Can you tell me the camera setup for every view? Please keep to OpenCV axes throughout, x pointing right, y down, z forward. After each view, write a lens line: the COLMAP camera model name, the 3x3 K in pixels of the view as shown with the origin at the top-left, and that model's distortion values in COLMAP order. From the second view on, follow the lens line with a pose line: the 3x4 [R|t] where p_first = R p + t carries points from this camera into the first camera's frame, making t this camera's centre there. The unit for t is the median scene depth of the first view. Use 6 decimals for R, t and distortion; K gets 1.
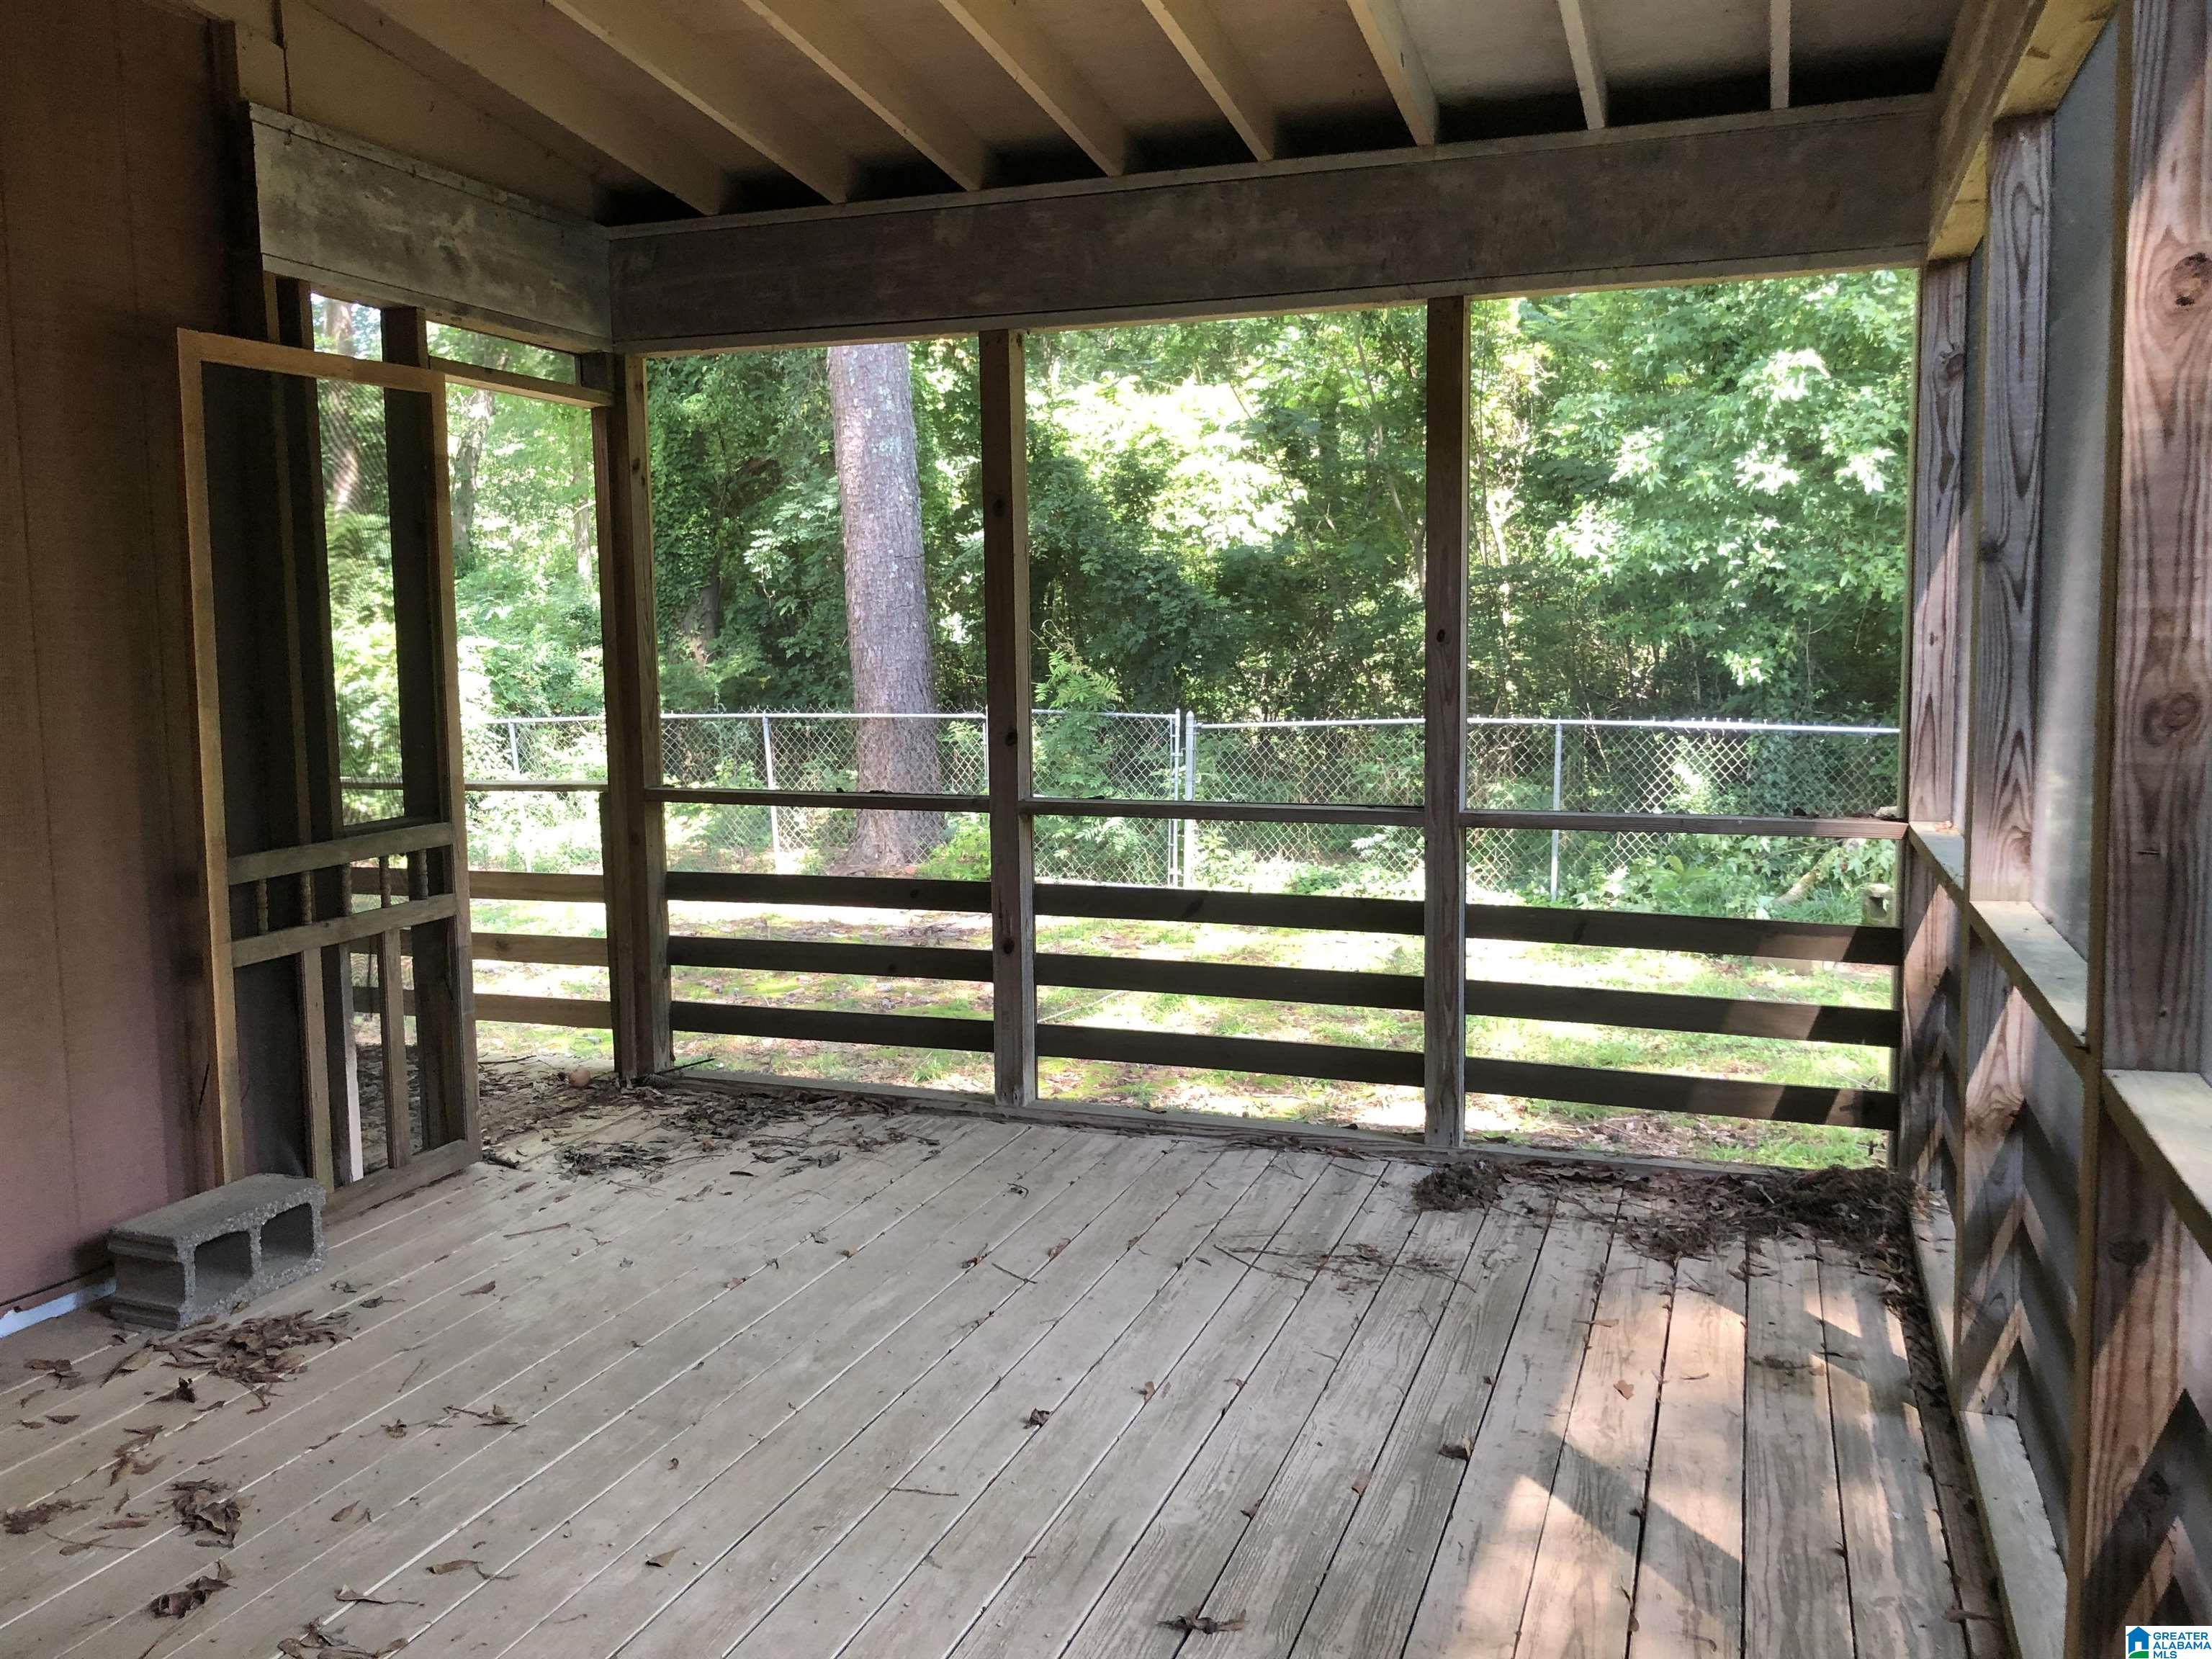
lens RADIAL K [[1809.8, 0, 1106.0], [0, 1809.8, 829.5], [0, 0, 1]] dist [0.008769, 0.007032]
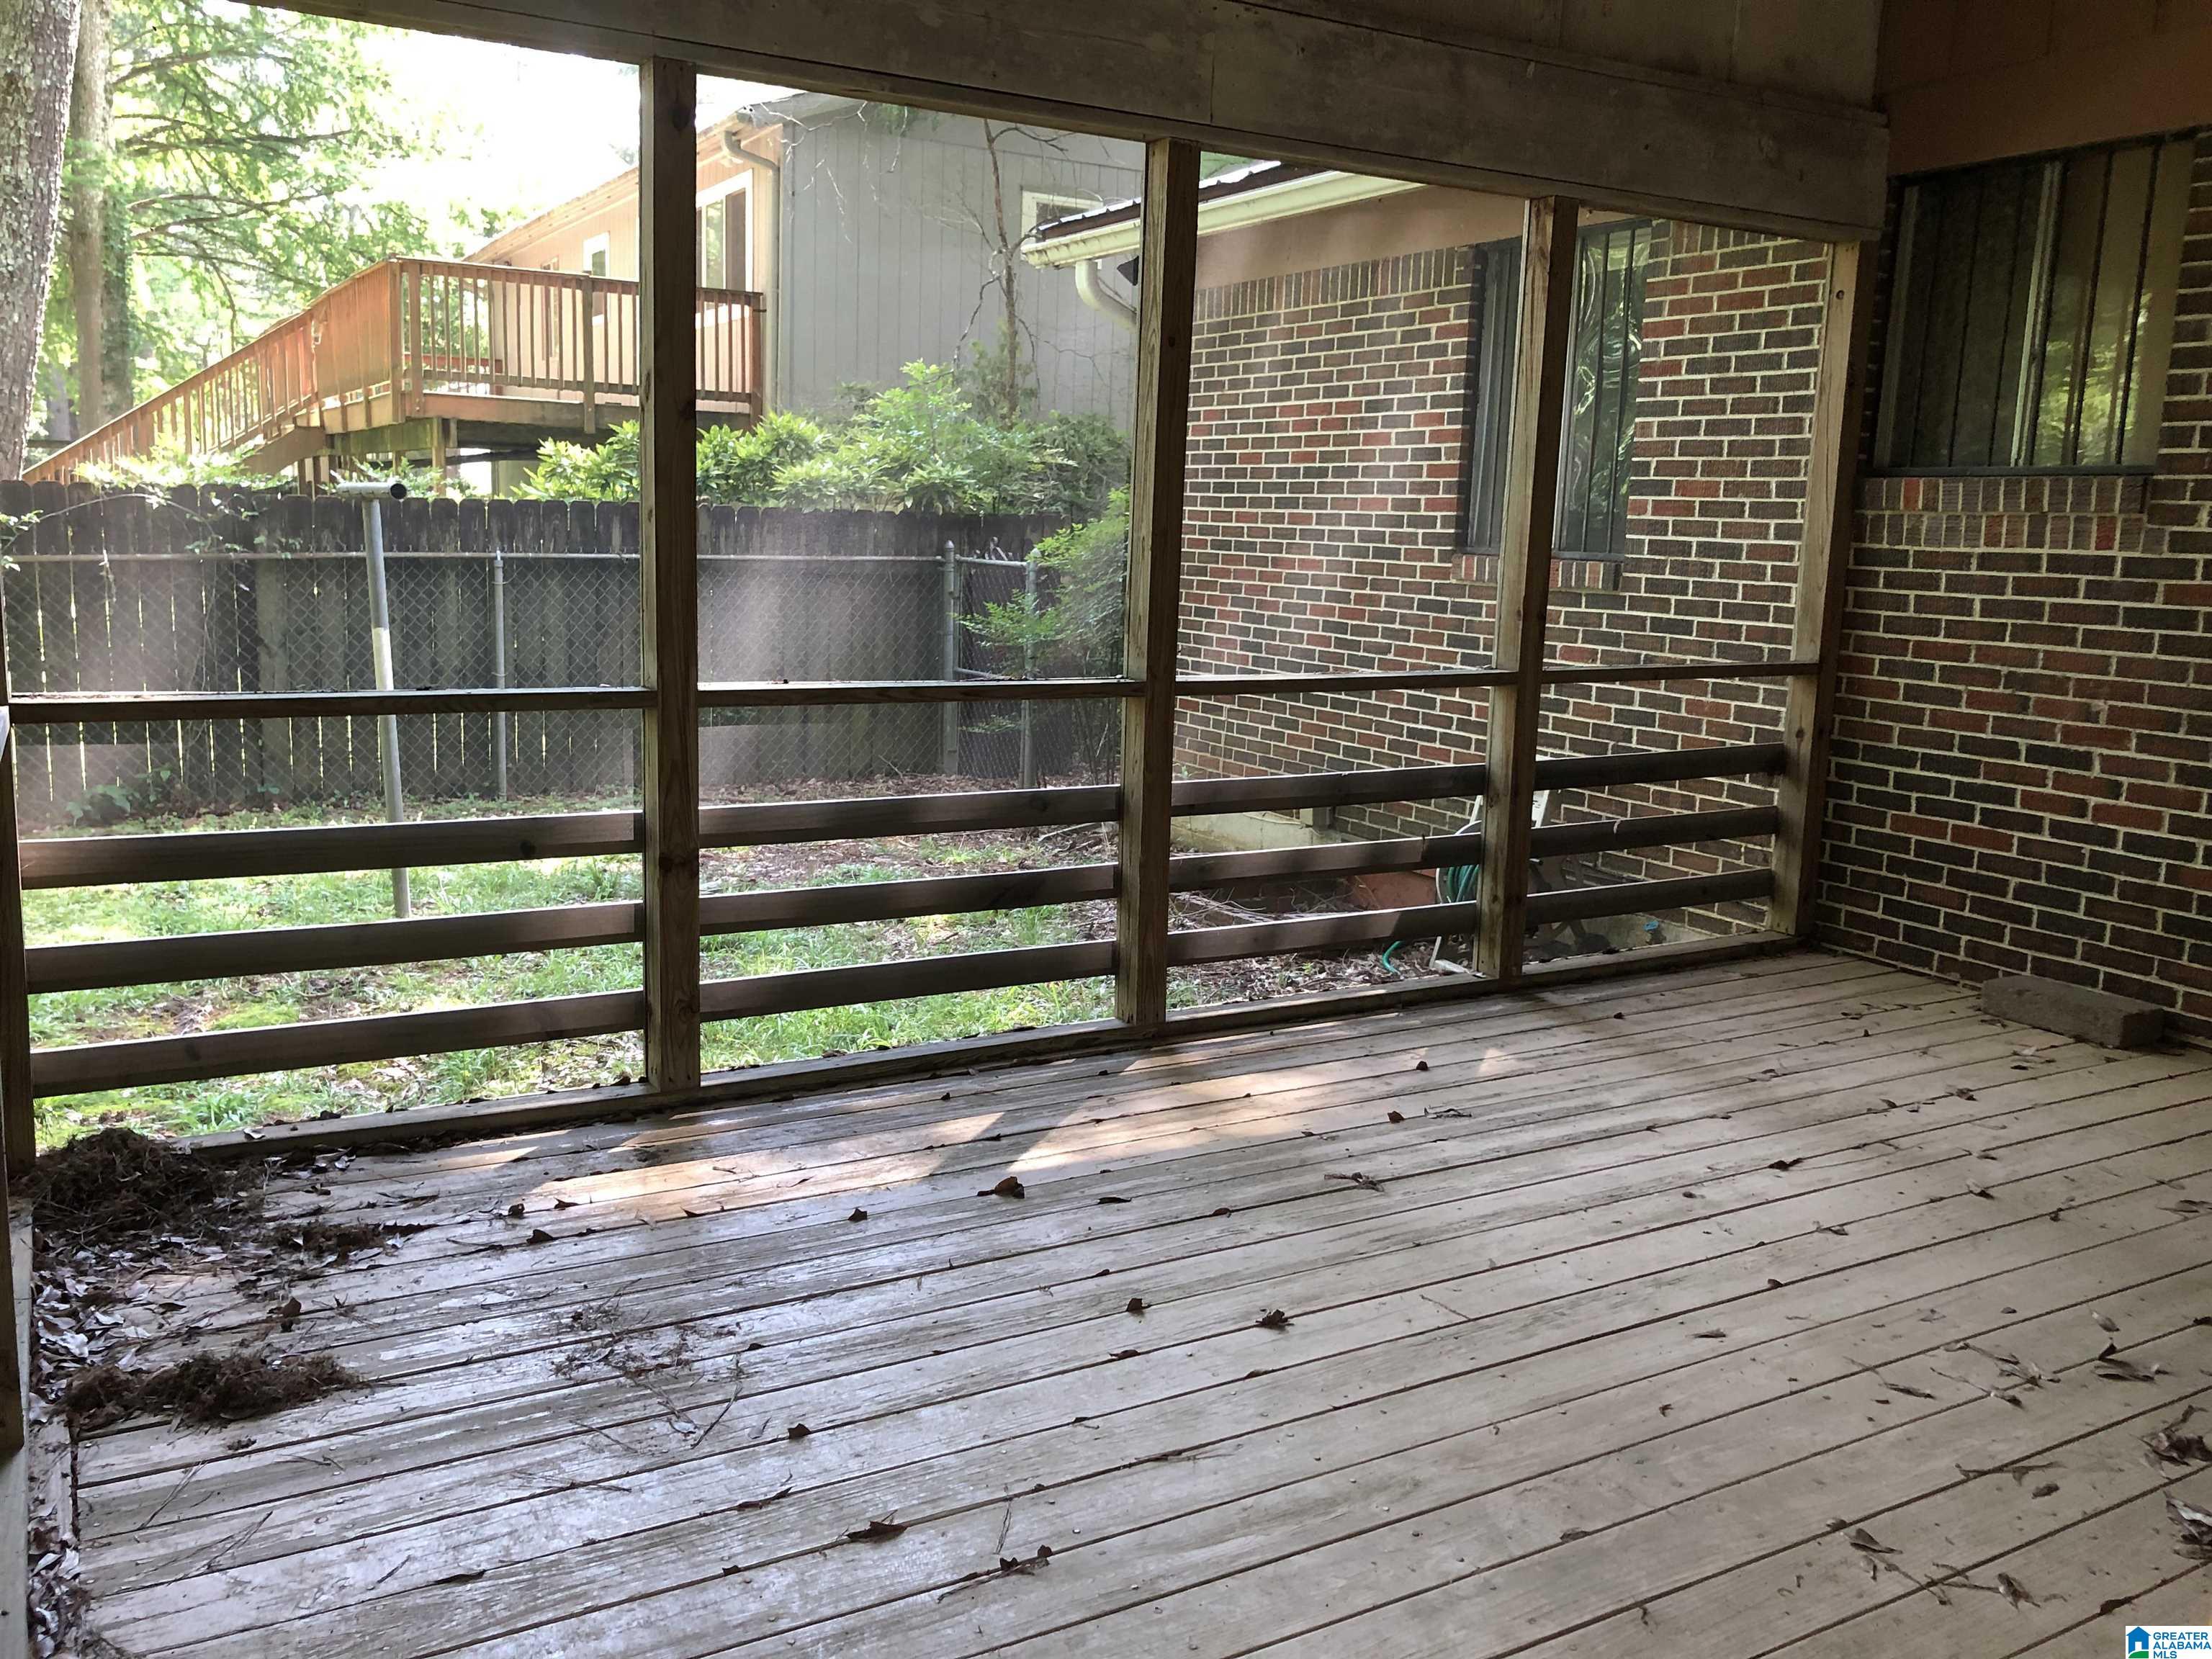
lens RADIAL K [[1809.8, 0, 1106.0], [0, 1809.8, 829.5], [0, 0, 1]] dist [0.008769, 0.007032]
pose [[-0.761566, -0.128569, 0.635206, -0.472984], [0.043978, 0.967614, 0.248576, -0.144546], [-0.646593, 0.217242, -0.731248, 1.472754]]
